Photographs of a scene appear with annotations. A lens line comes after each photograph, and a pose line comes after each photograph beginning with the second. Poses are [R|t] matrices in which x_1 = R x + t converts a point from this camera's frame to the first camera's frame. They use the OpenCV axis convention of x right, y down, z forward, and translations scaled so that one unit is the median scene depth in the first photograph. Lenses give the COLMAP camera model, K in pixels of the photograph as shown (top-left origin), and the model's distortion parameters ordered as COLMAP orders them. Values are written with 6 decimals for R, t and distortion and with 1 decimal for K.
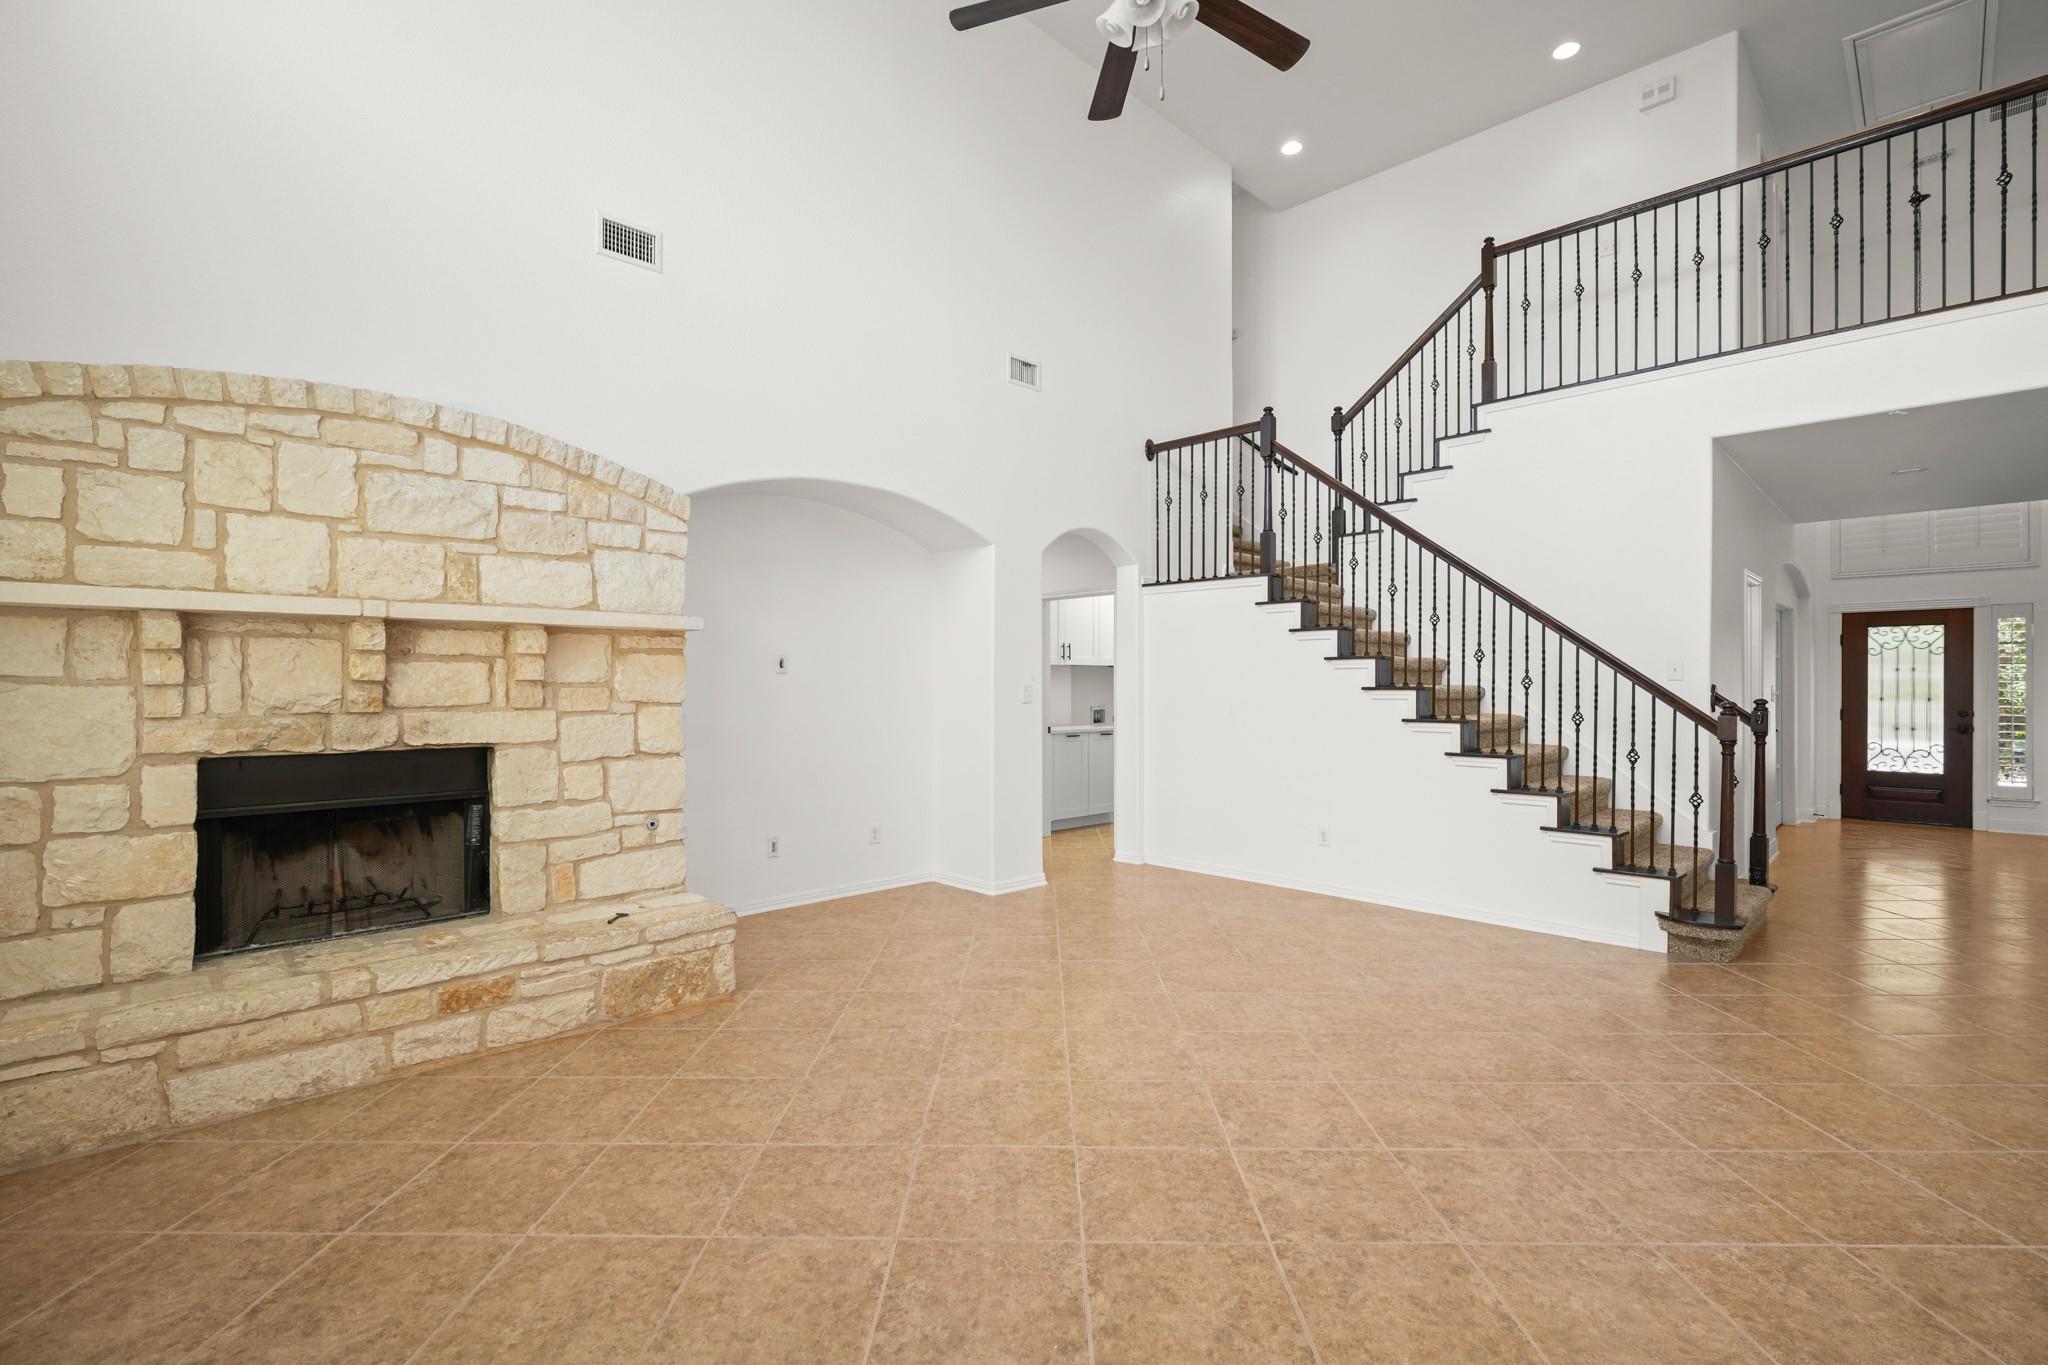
lens RADIAL K [[938.0, 0, 1043.9], [0, 938.0, 682.6], [0, 0, 1]] dist [-0.003196, 0.002230]
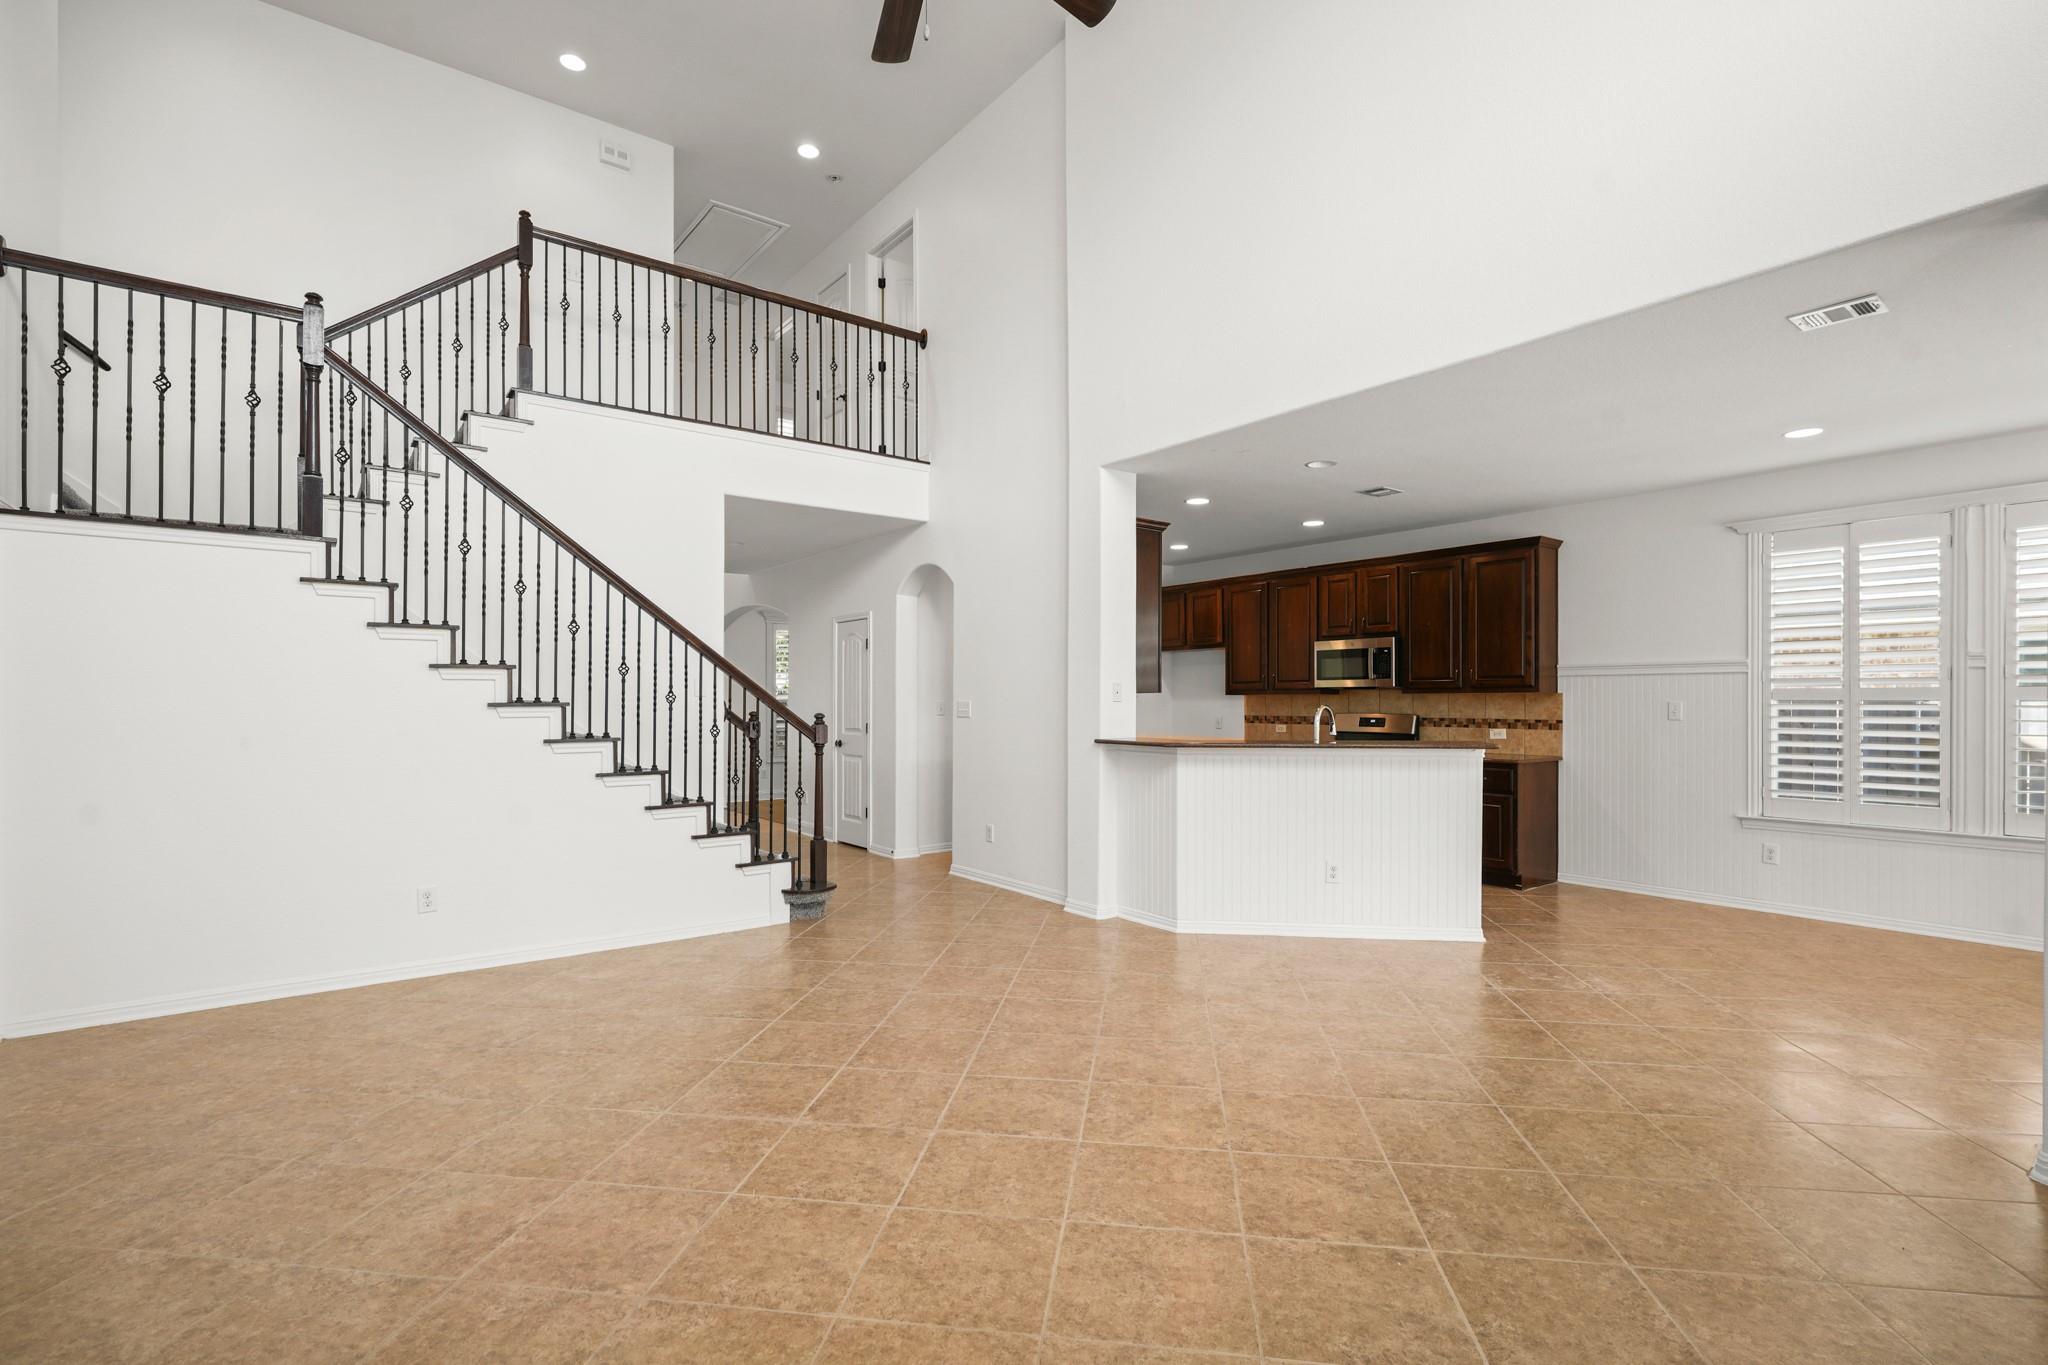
lens RADIAL K [[938.0, 0, 1028.1], [0, 938.0, 702.2], [0, 0, 1]] dist [-0.003196, 0.002230]
pose [[0.134432, -0.001989, 0.990921, -0.611580], [-0.004172, 0.999988, 0.002574, -0.000510], [-0.990914, -0.004480, 0.134422, 0.655485]]
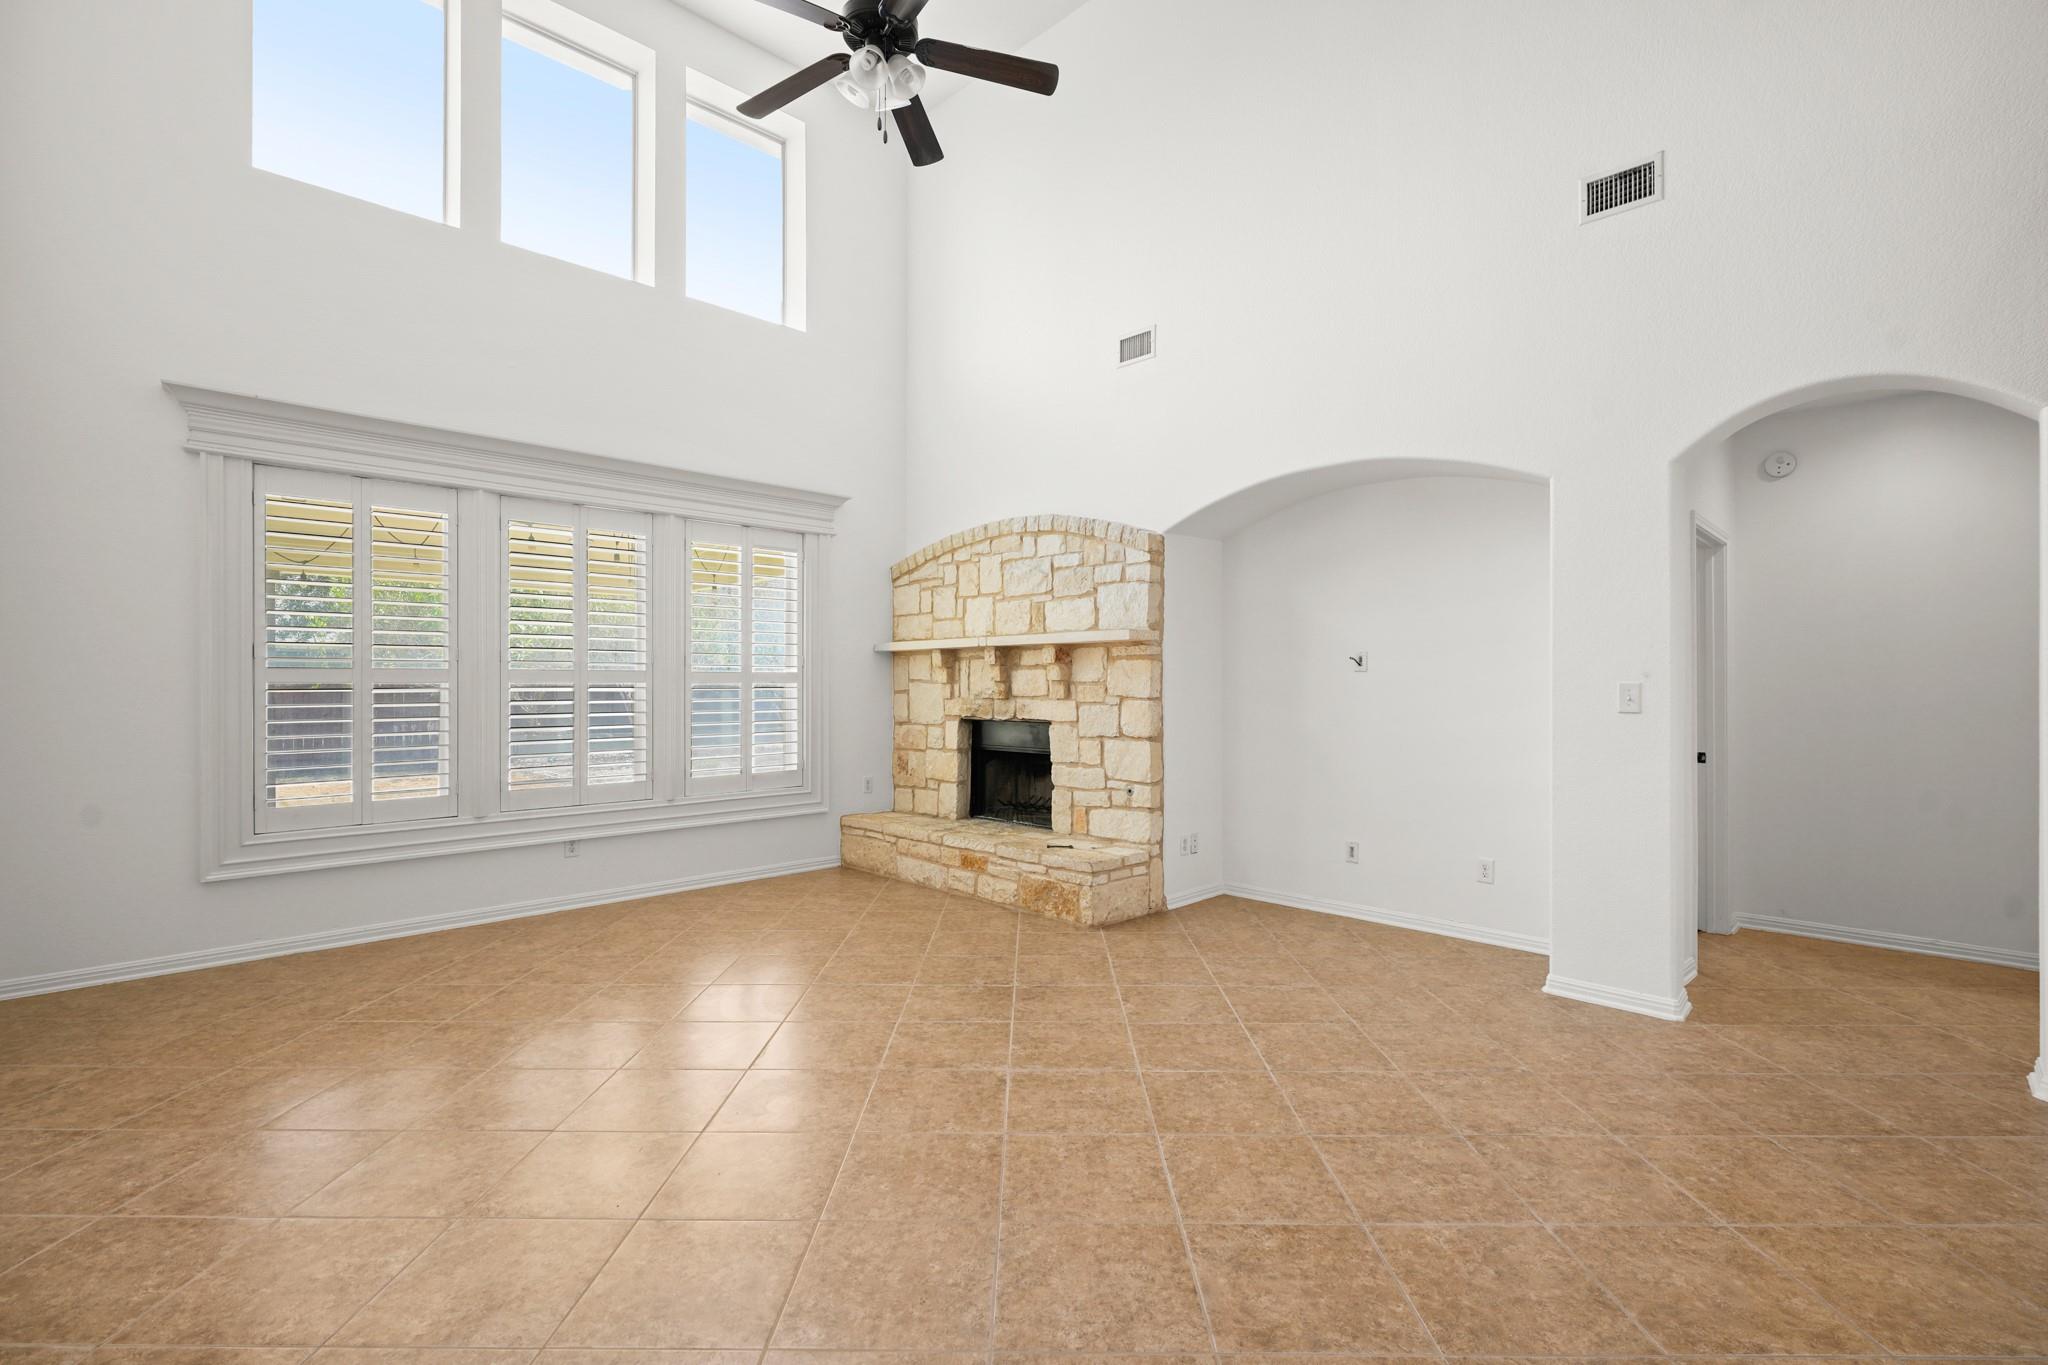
lens RADIAL K [[938.0, 0, 1003.5], [0, 938.0, 673.5], [0, 0, 1]] dist [-0.003196, 0.002230]
pose [[-0.029466, -0.011224, -0.999503, 0.995354], [0.002544, 0.999933, -0.011304, 0.003496], [0.999563, -0.002876, -0.029436, 0.973484]]
